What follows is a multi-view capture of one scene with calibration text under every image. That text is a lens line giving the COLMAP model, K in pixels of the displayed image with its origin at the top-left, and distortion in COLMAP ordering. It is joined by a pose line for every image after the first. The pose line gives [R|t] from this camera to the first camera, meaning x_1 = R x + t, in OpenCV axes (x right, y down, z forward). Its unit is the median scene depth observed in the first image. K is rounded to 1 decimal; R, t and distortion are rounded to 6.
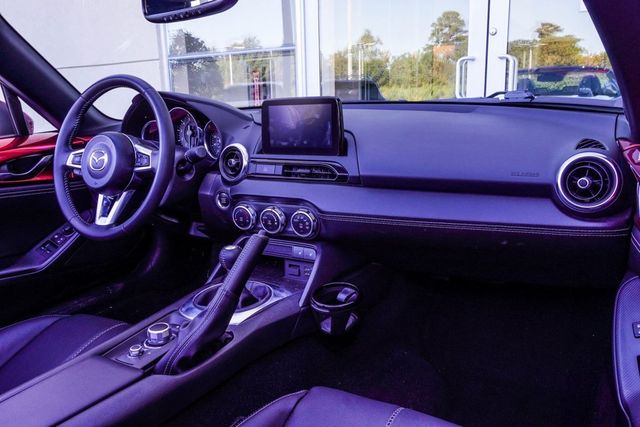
lens RADIAL K [[503.3, 0, 320.2], [0, 503.3, 209.8], [0, 0, 1]] dist [-0.027402, 0.005025]
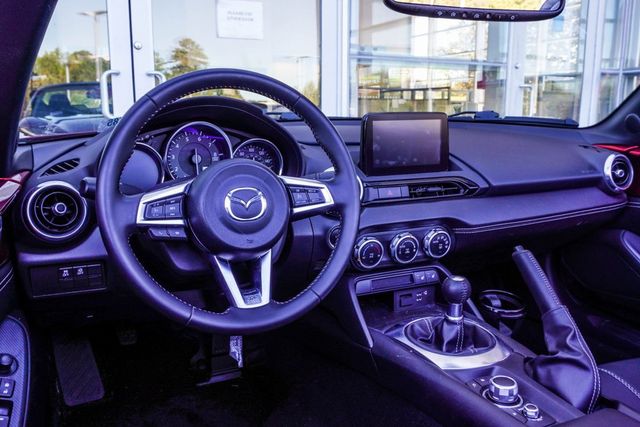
lens RADIAL K [[560.6, 0, 323.9], [0, 560.6, 213.0], [0, 0, 1]] dist [-0.045595, 0.041966]
pose [[0.568700, -0.119734, 0.813784, -0.967702], [0.164048, 0.985983, 0.030427, -0.094026], [-0.806020, 0.116196, 0.580371, 0.531145]]
